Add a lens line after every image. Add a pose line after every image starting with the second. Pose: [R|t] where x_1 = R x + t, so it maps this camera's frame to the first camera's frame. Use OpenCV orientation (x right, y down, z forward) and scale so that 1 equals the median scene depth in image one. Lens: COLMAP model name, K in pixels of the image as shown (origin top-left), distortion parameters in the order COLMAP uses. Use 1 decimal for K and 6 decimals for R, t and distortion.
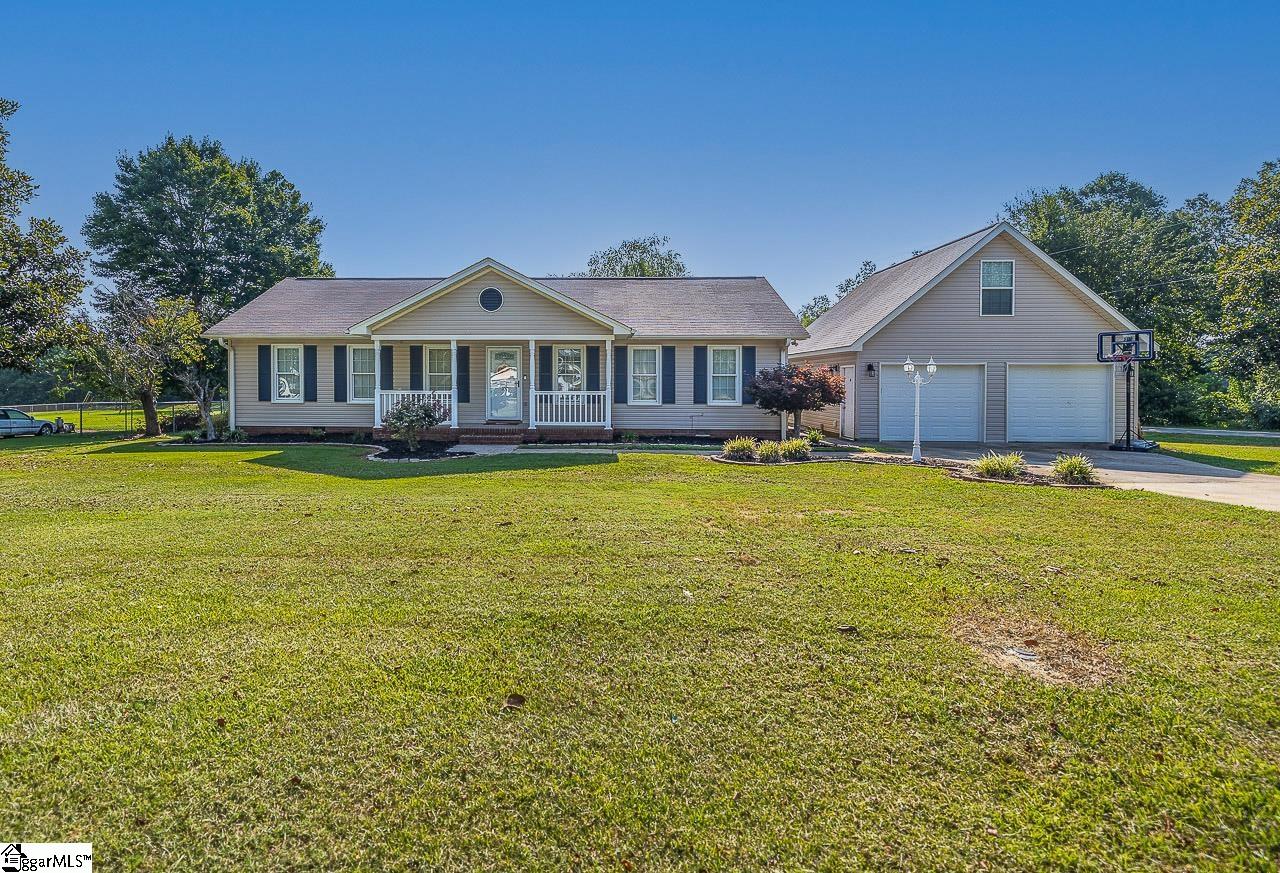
lens RADIAL K [[583.5, 0, 637.6], [0, 583.5, 411.8], [0, 0, 1]] dist [0.000165, -0.000143]
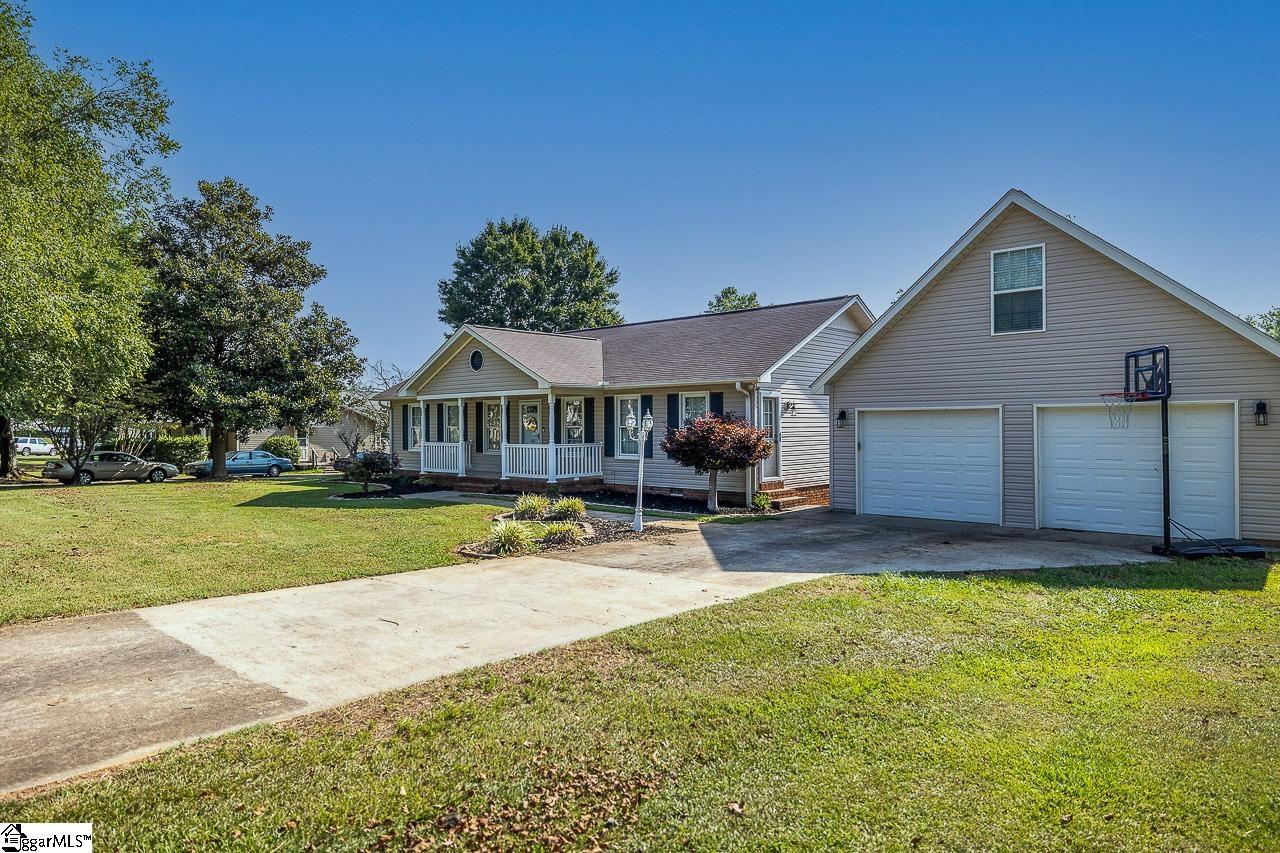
lens RADIAL K [[769.5, 0, 640.0], [0, 769.5, 426.5], [0, 0, 1]] dist [0.002954, 0.000337]
pose [[0.771540, -0.007569, -0.636136, 0.803671], [-0.029602, 0.998419, -0.047782, -0.006092], [0.635492, 0.055696, 0.770096, 0.072746]]
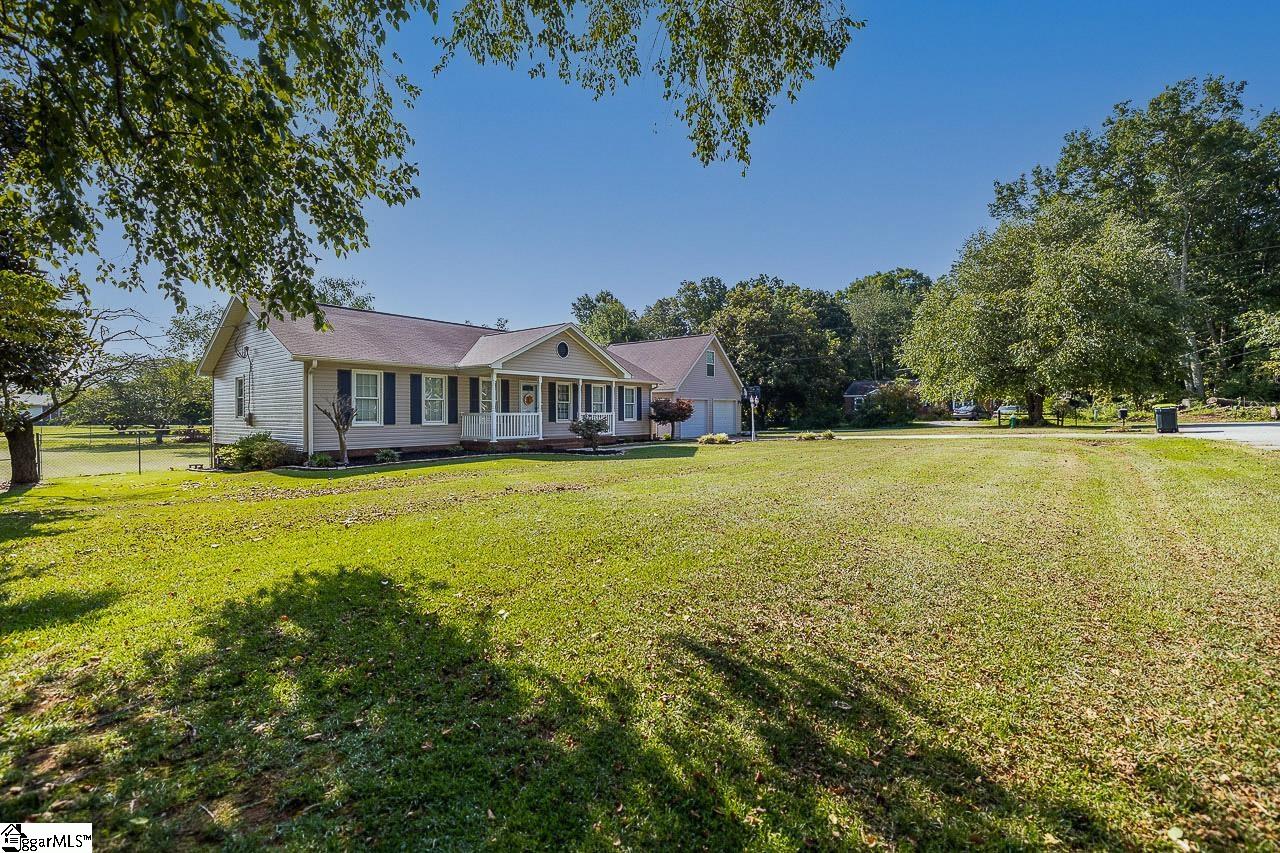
lens RADIAL K [[526.4, 0, 640.5], [0, 526.4, 408.0], [0, 0, 1]] dist [-0.000029, -0.000002]
pose [[0.597558, 0.000908, 0.801825, -1.065257], [0.034716, 0.999032, -0.027004, -0.005113], [-0.801074, 0.043973, 0.596948, 0.043103]]
